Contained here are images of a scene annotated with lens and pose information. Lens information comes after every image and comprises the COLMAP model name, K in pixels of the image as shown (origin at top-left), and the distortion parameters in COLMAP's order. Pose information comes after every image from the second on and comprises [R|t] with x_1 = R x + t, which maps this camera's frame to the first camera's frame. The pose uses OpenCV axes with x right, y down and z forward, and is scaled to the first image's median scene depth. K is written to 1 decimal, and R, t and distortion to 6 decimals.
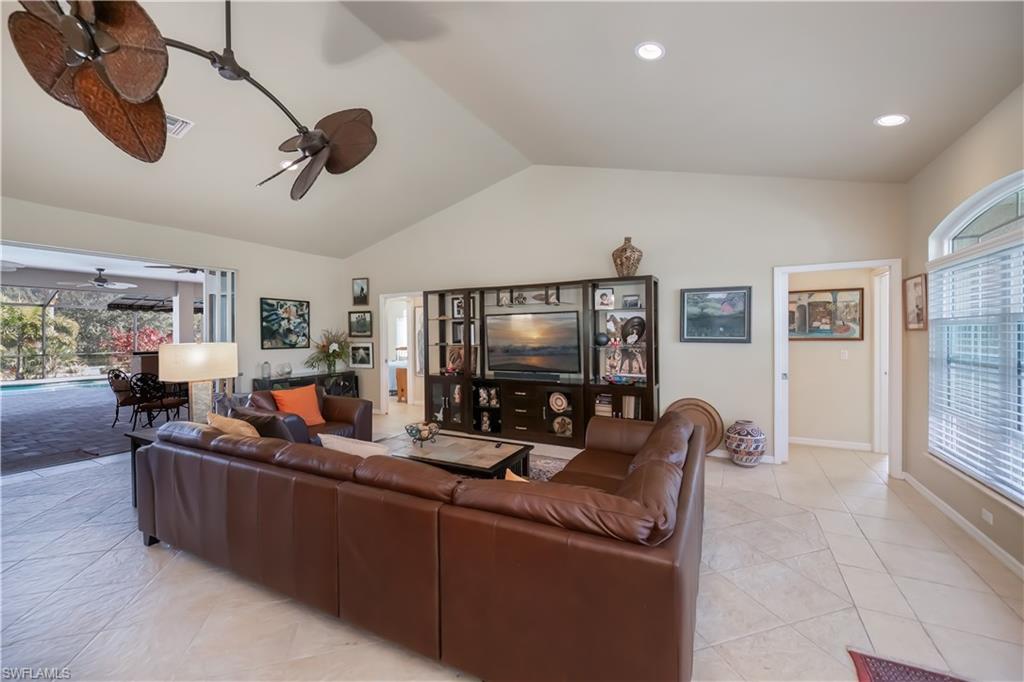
lens RADIAL K [[407.9, 0, 514.1], [0, 407.9, 336.9], [0, 0, 1]] dist [-0.001078, -0.000383]
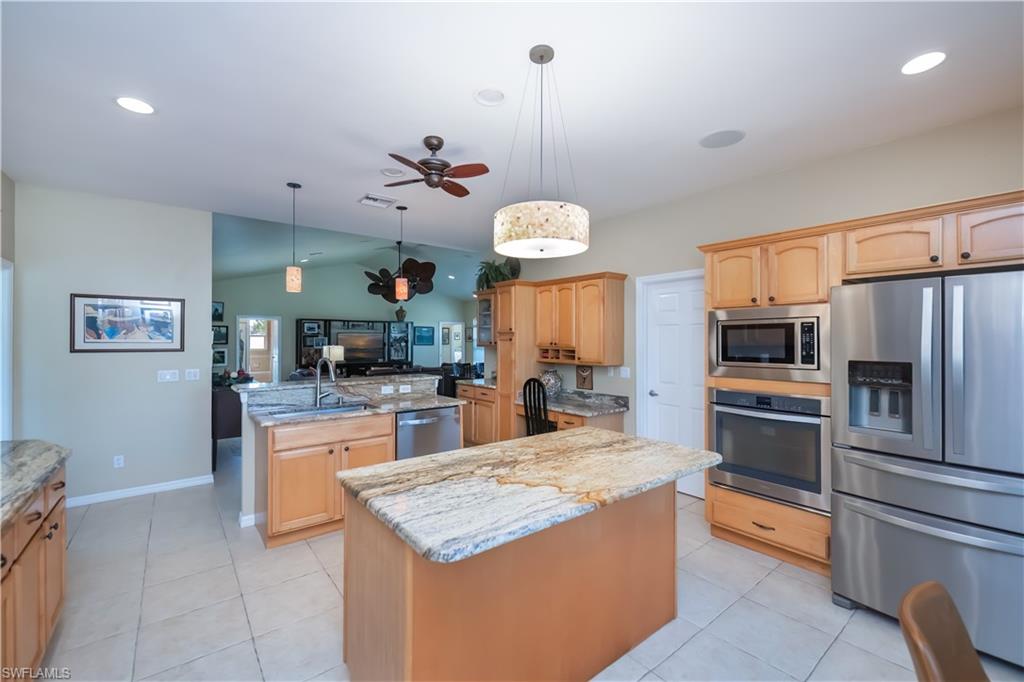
lens RADIAL K [[430.8, 0, 515.9], [0, 430.8, 333.0], [0, 0, 1]] dist [-0.003733, -0.001022]
pose [[0.386263, 0.019922, 0.922174, -1.753610], [0.003722, 0.999725, -0.023156, -0.000259], [-0.922381, 0.012377, 0.386083, -0.674101]]
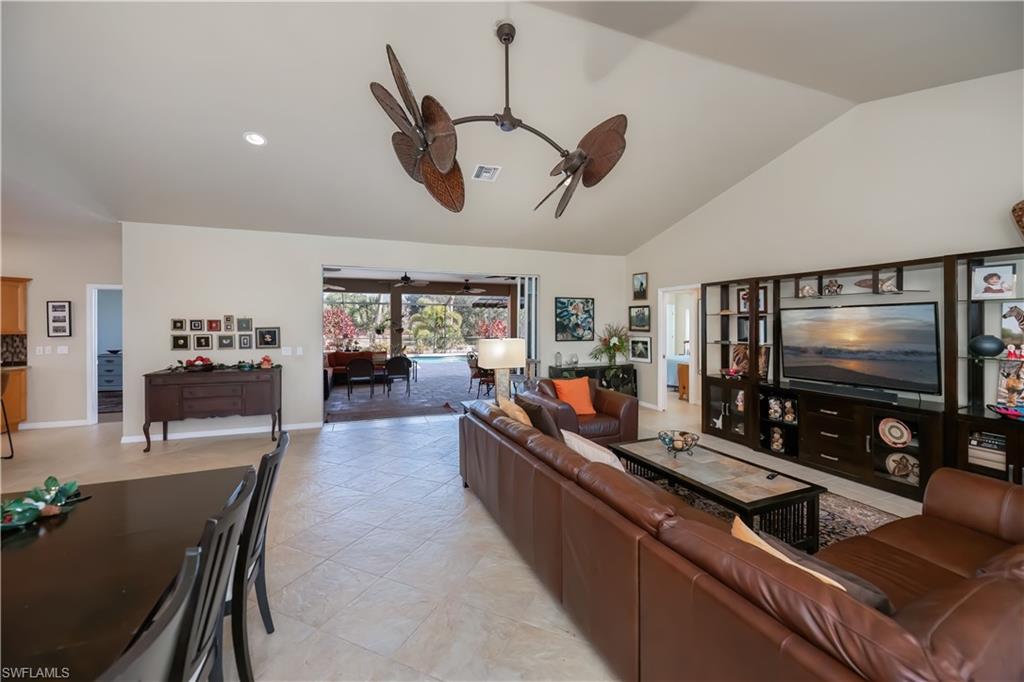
lens RADIAL K [[409.0, 0, 511.0], [0, 409.0, 325.1], [0, 0, 1]] dist [-0.003013, -0.000766]
pose [[0.757329, 0.006882, -0.652997, 0.059165], [-0.007253, 0.999971, 0.002127, -0.019850], [0.652993, 0.003126, 0.757357, 0.028893]]
